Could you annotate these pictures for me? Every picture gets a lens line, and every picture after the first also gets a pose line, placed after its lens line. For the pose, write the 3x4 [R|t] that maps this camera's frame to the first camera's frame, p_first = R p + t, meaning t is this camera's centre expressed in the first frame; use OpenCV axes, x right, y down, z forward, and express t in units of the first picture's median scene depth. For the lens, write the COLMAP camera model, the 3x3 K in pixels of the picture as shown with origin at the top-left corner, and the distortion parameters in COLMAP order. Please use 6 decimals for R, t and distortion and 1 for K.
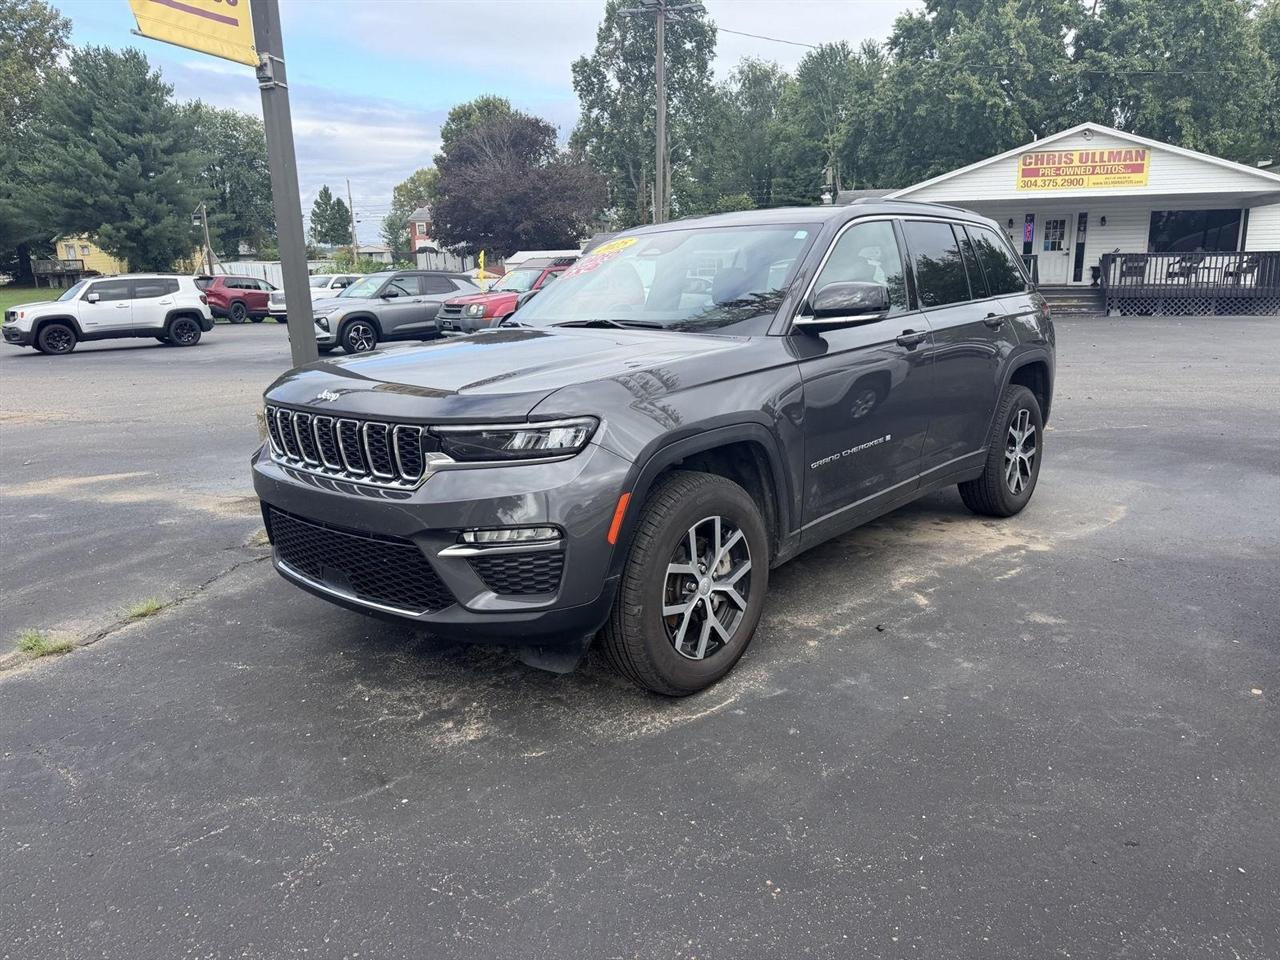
lens RADIAL K [[932.4, 0, 642.4], [0, 932.4, 467.1], [0, 0, 1]] dist [0.012387, -0.011803]
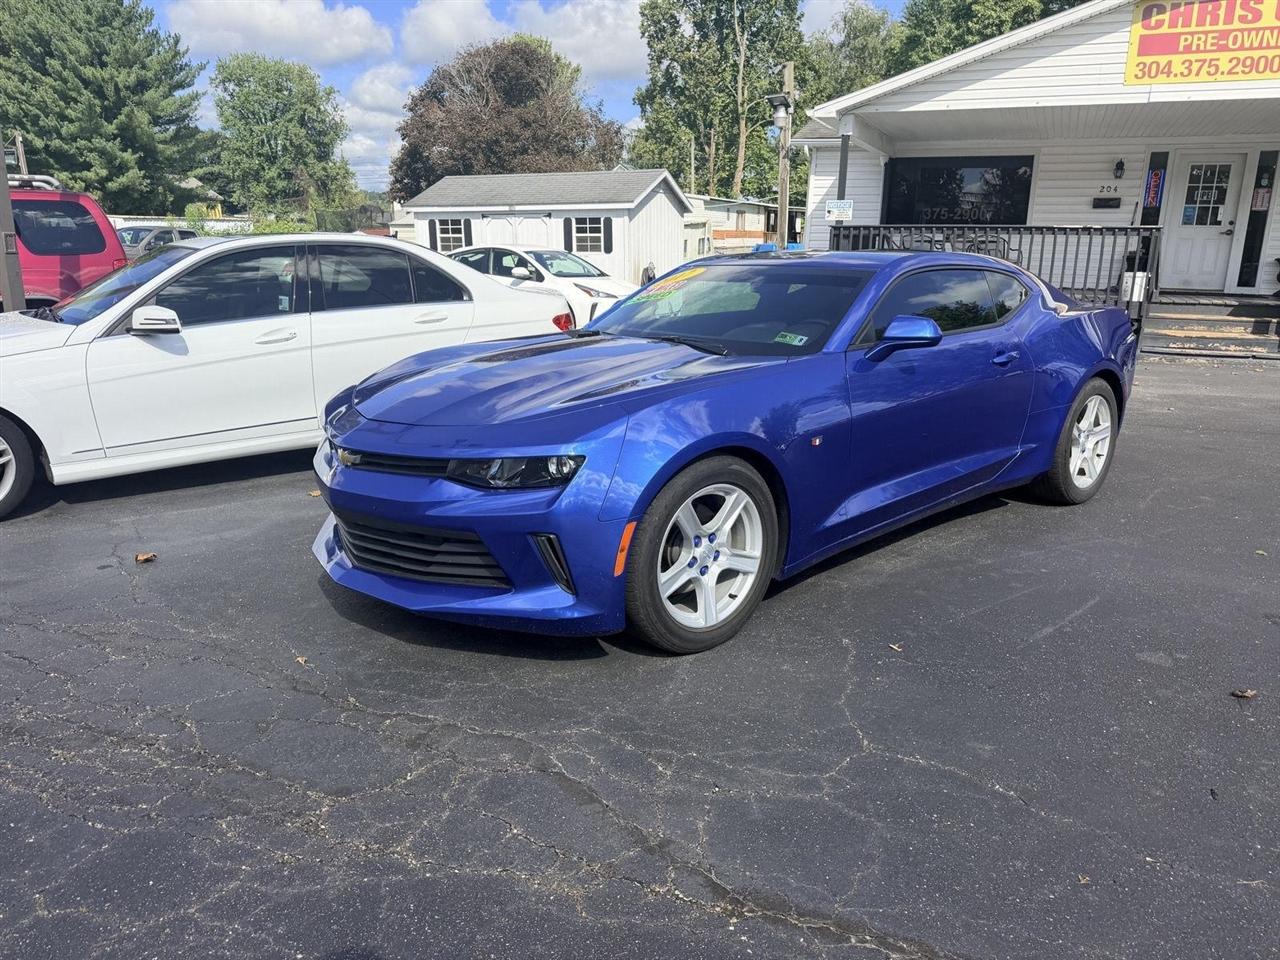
lens RADIAL K [[932.4, 0, 642.7], [0, 932.4, 483.2], [0, 0, 1]] dist [0.012387, -0.011803]
pose [[0.991069, 0.063421, -0.117300, 0.098484], [-0.058831, 0.997376, 0.042184, -0.044909], [0.119667, -0.034907, 0.992200, 0.215526]]
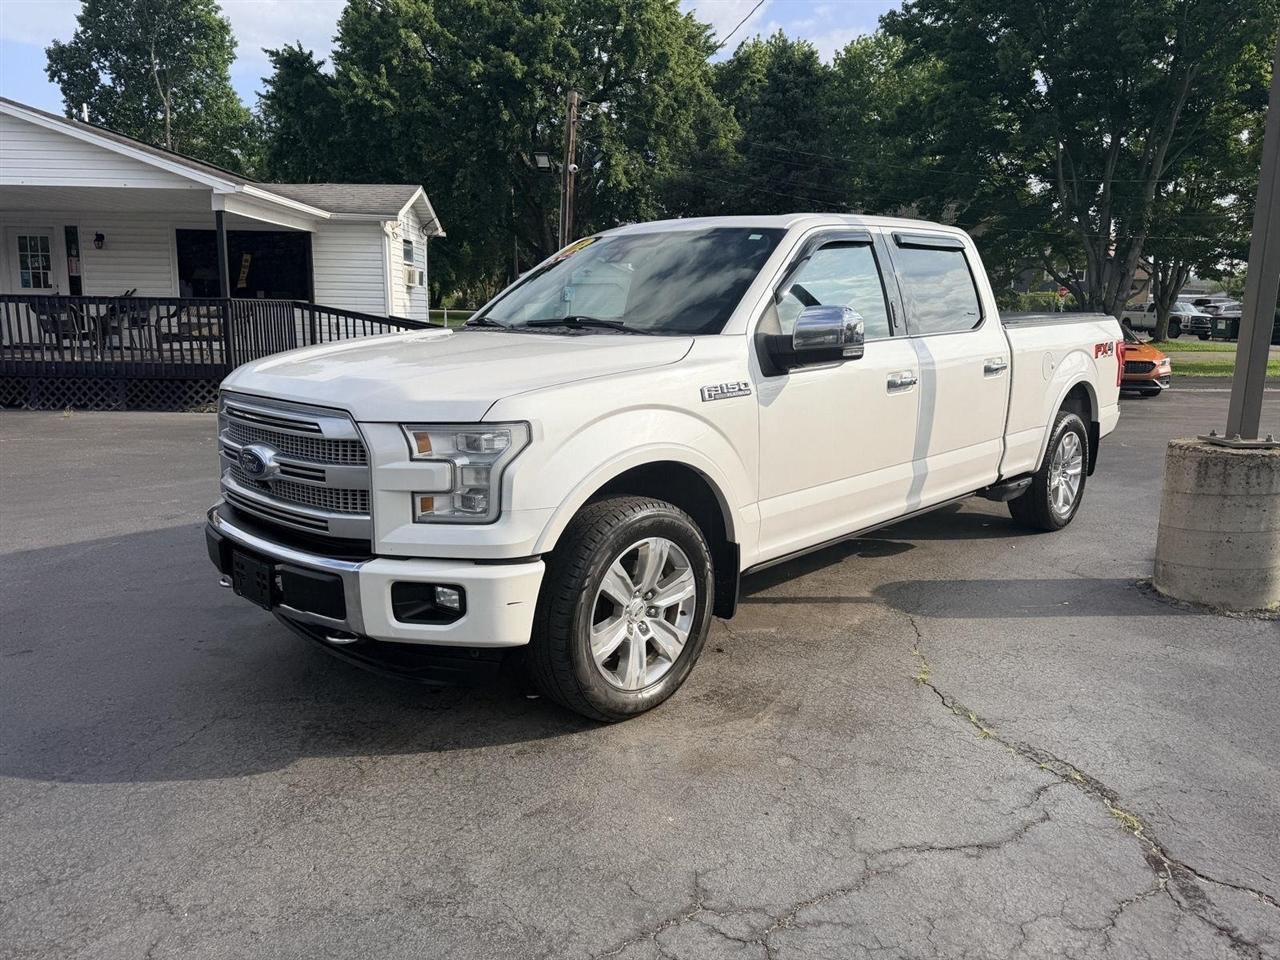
lens RADIAL K [[932.4, 0, 652.4], [0, 932.4, 472.6], [0, 0, 1]] dist [0.012387, -0.011803]
pose [[0.955092, -0.020467, 0.295601, 0.308615], [0.031644, 0.998952, -0.033076, -0.040004], [-0.294614, 0.040944, 0.954739, 0.157055]]
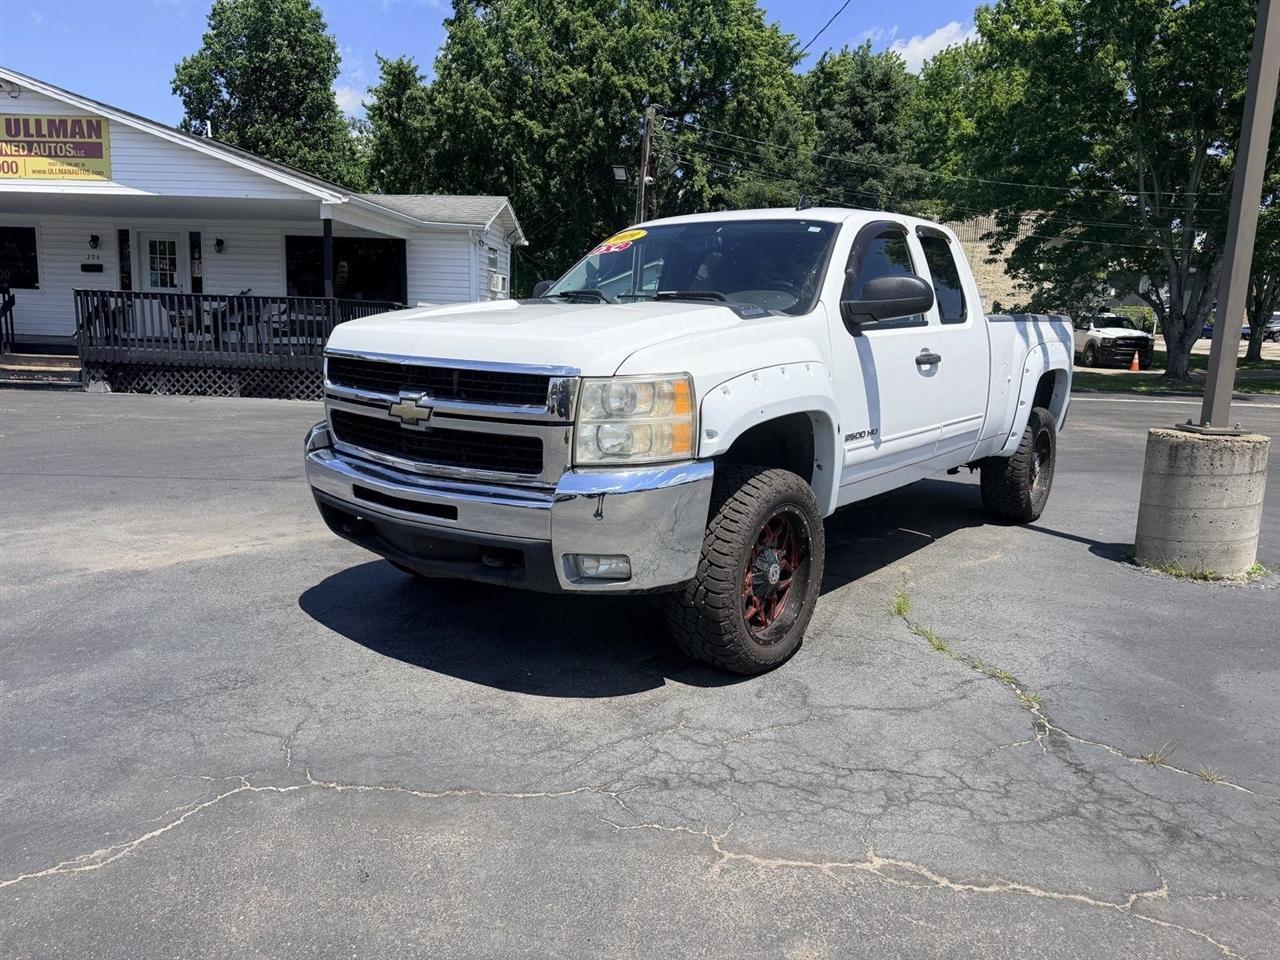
lens RADIAL K [[932.4, 0, 633.4], [0, 932.4, 473.2], [0, 0, 1]] dist [0.012387, -0.011803]
pose [[0.979697, 0.013482, 0.200029, 0.308116], [-0.004839, 0.999036, -0.043634, -0.035622], [-0.200424, 0.041780, 0.978818, 0.142959]]
